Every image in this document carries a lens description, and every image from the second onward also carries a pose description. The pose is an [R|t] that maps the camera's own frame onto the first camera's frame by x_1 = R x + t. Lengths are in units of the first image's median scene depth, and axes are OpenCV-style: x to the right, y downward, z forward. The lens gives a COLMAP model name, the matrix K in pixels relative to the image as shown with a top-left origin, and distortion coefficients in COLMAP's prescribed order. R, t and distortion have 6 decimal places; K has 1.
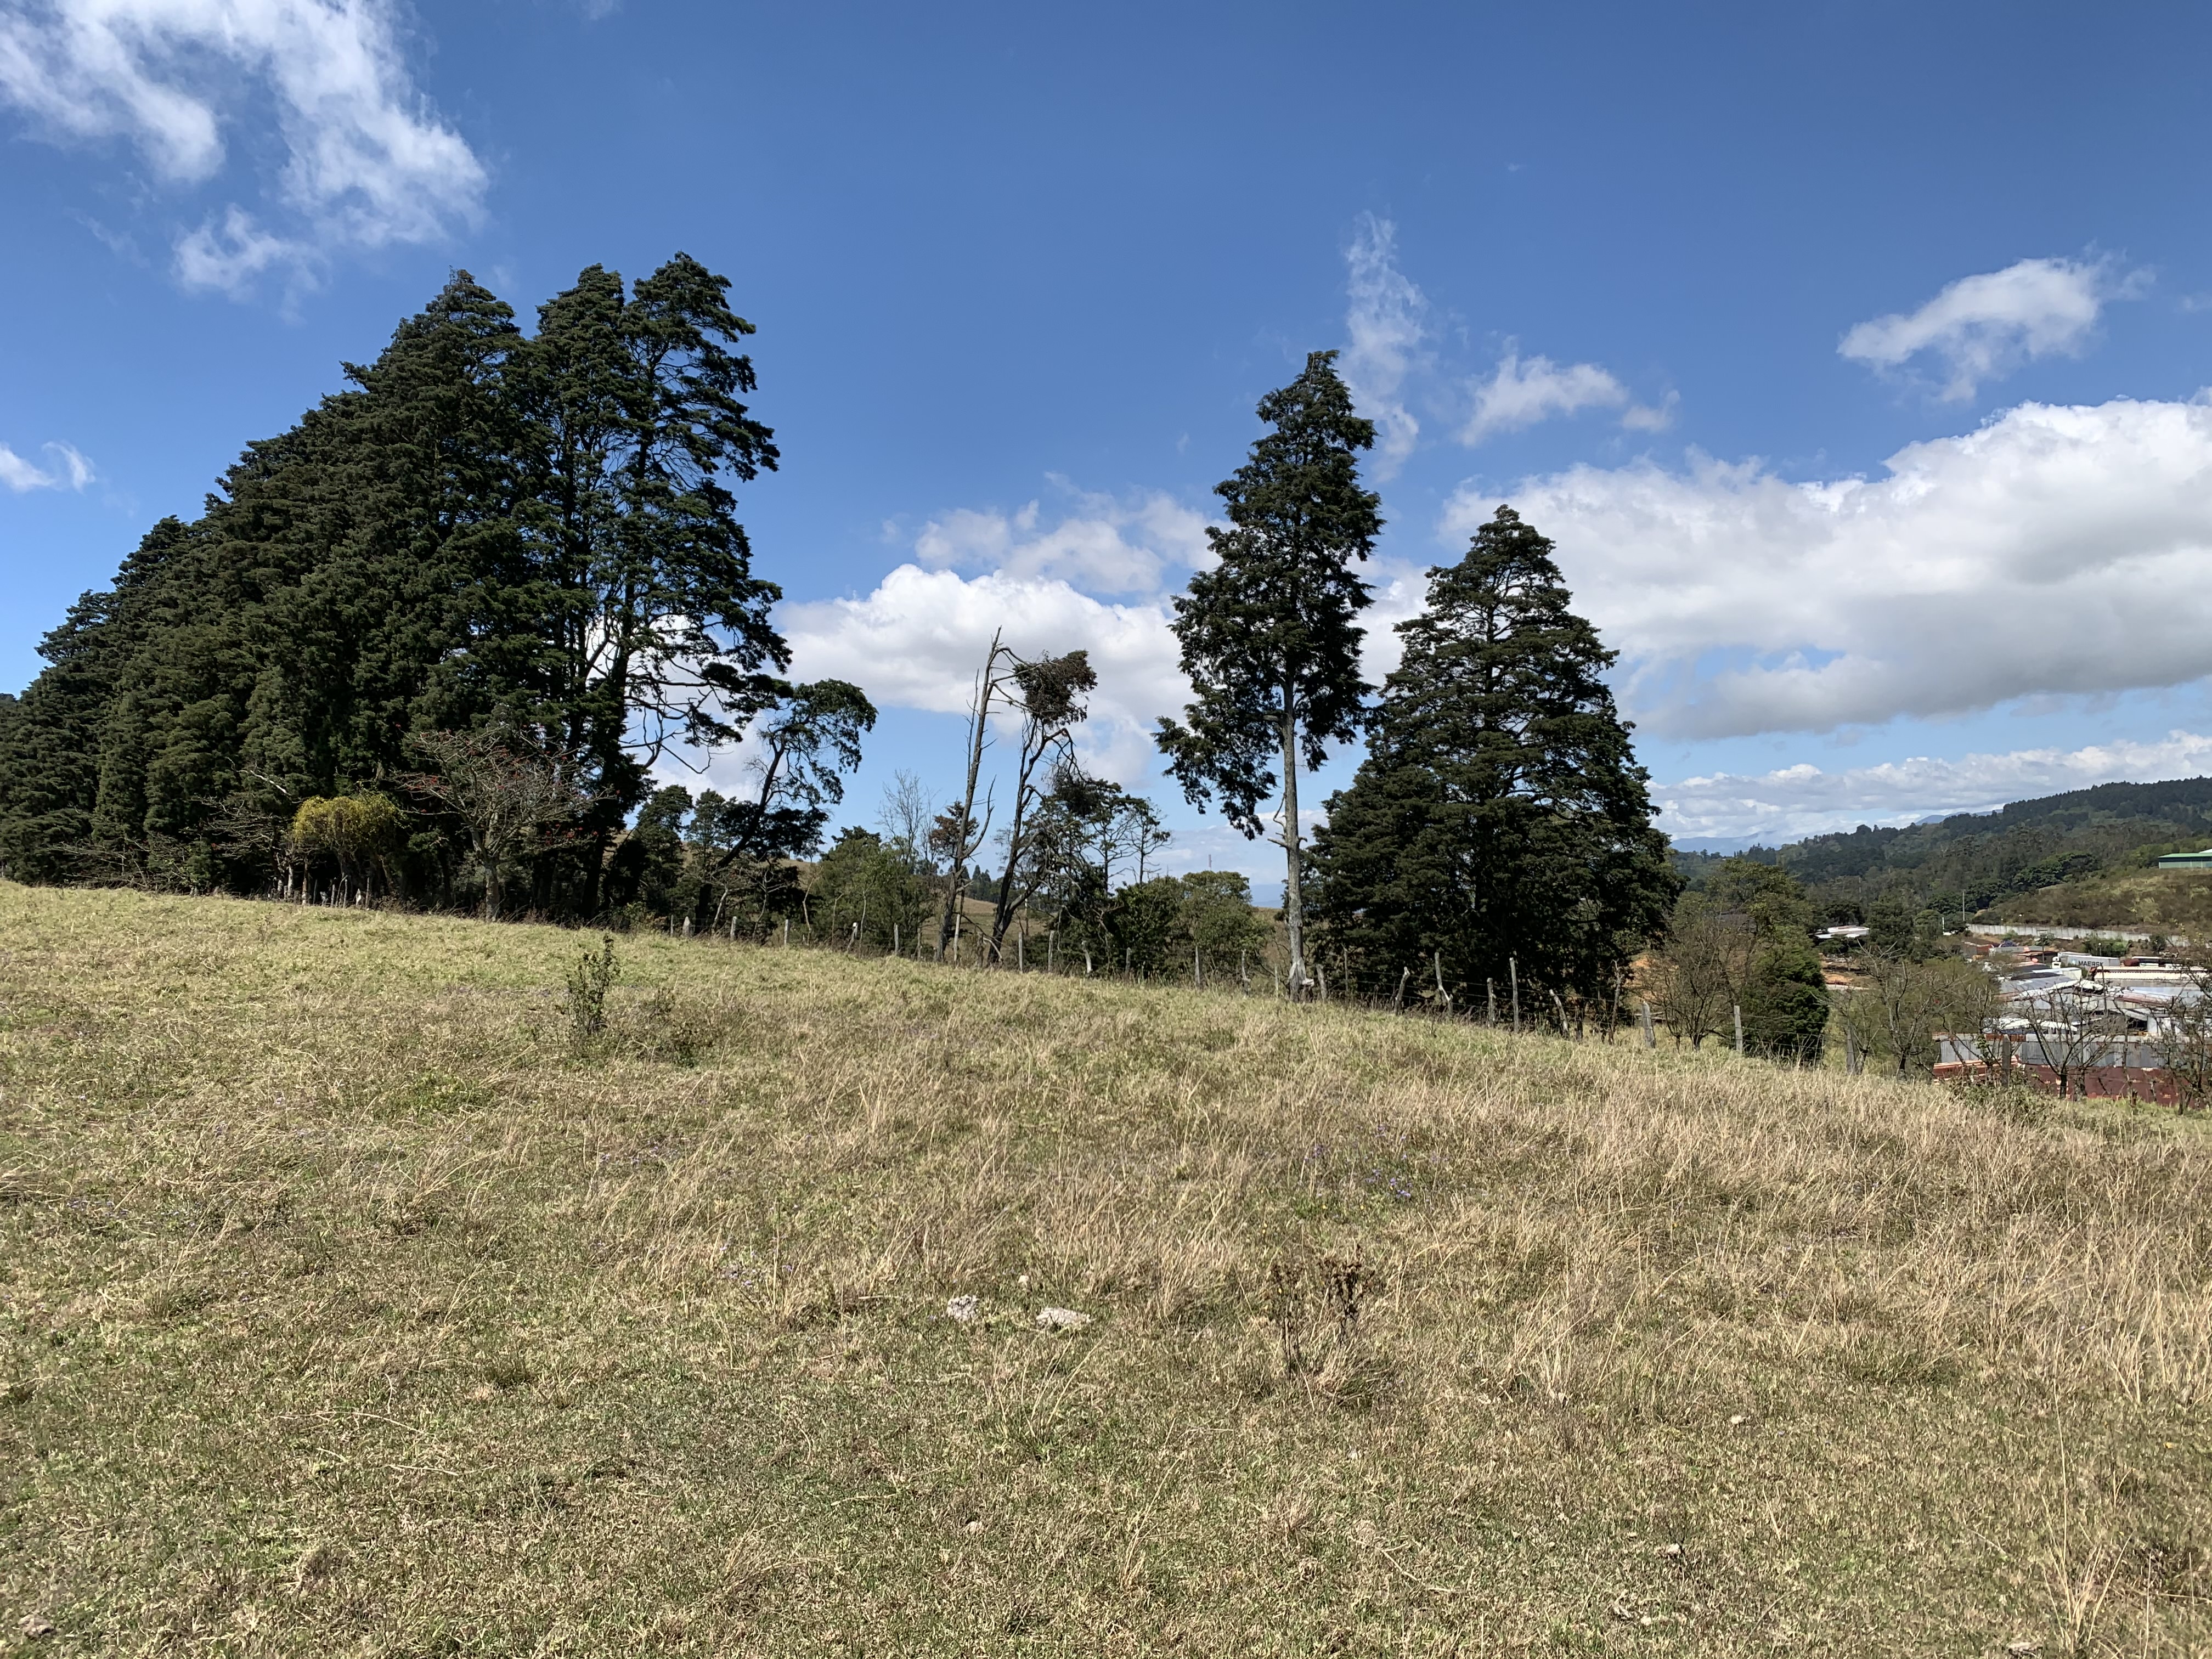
lens RADIAL K [[1606.3, 0, 1090.5], [0, 1606.3, 807.2], [0, 0, 1]] dist [-0.005511, -0.034710]
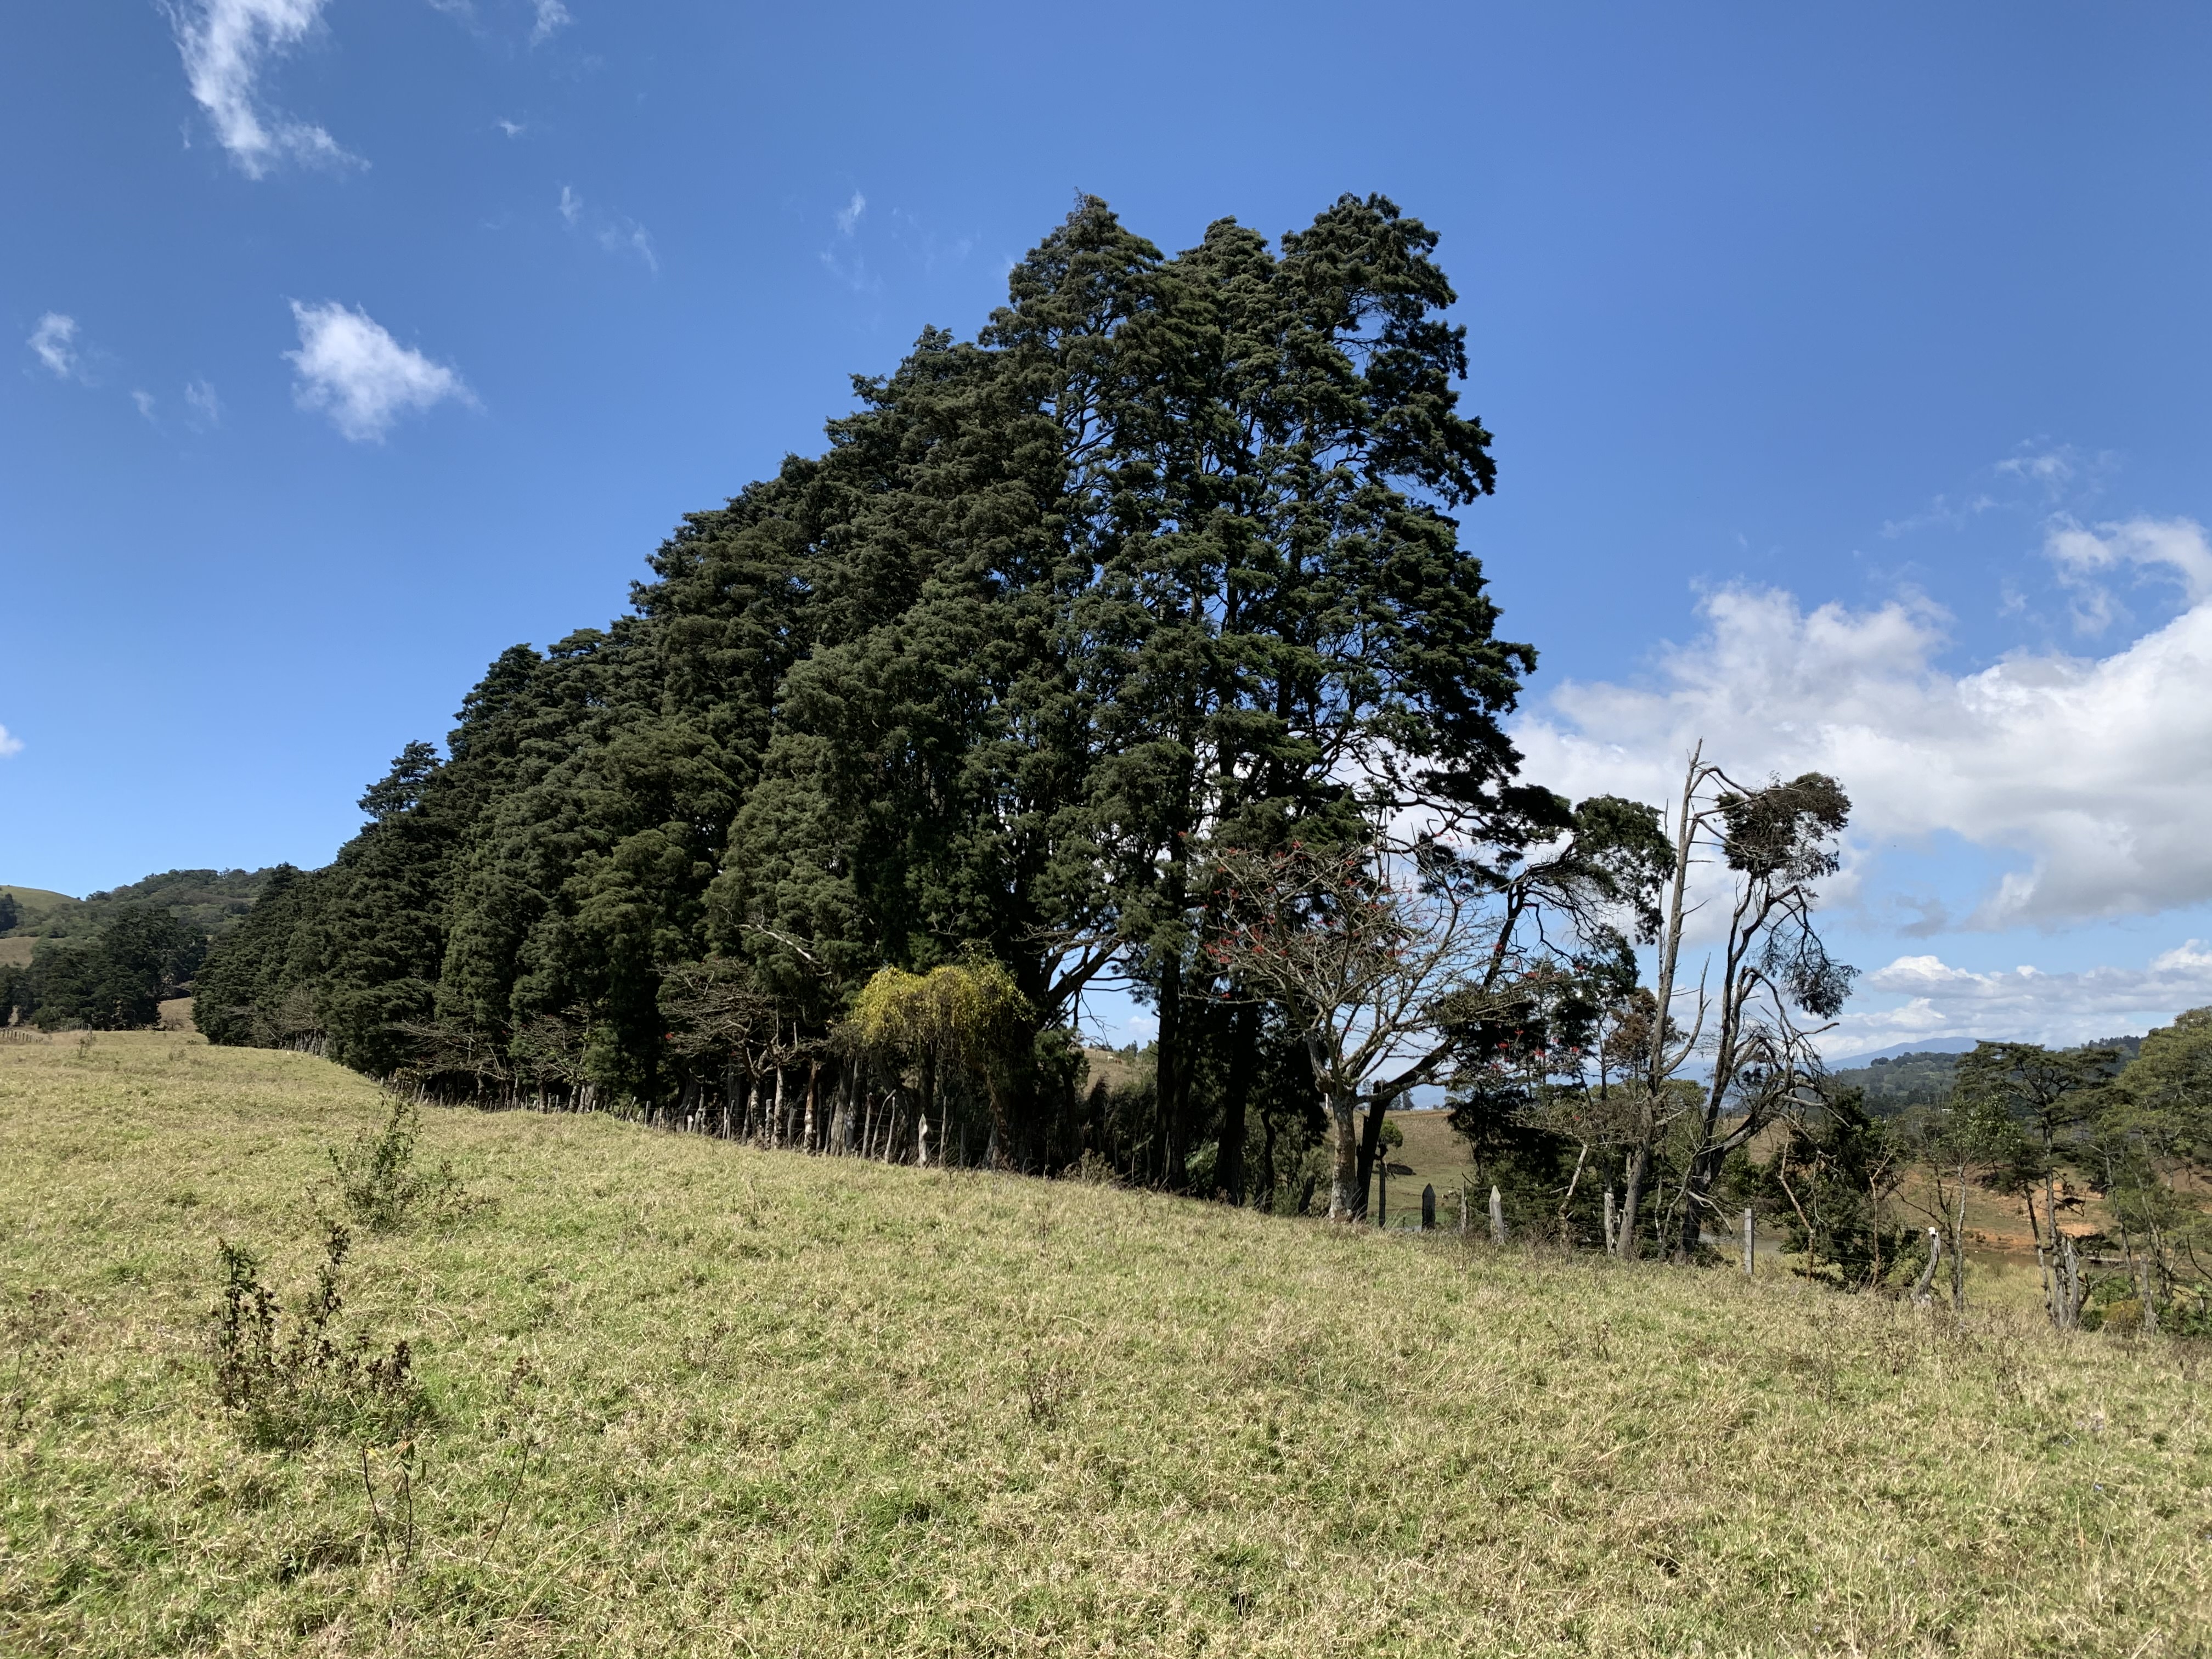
lens RADIAL K [[1606.3, 0, 1116.4], [0, 1606.3, 811.7], [0, 0, 1]] dist [-0.005511, -0.034710]
pose [[0.993177, 0.002683, -0.116586, -0.374867], [-0.015541, 0.993863, -0.109517, 0.000469], [0.115577, 0.110581, 0.987124, 0.446830]]
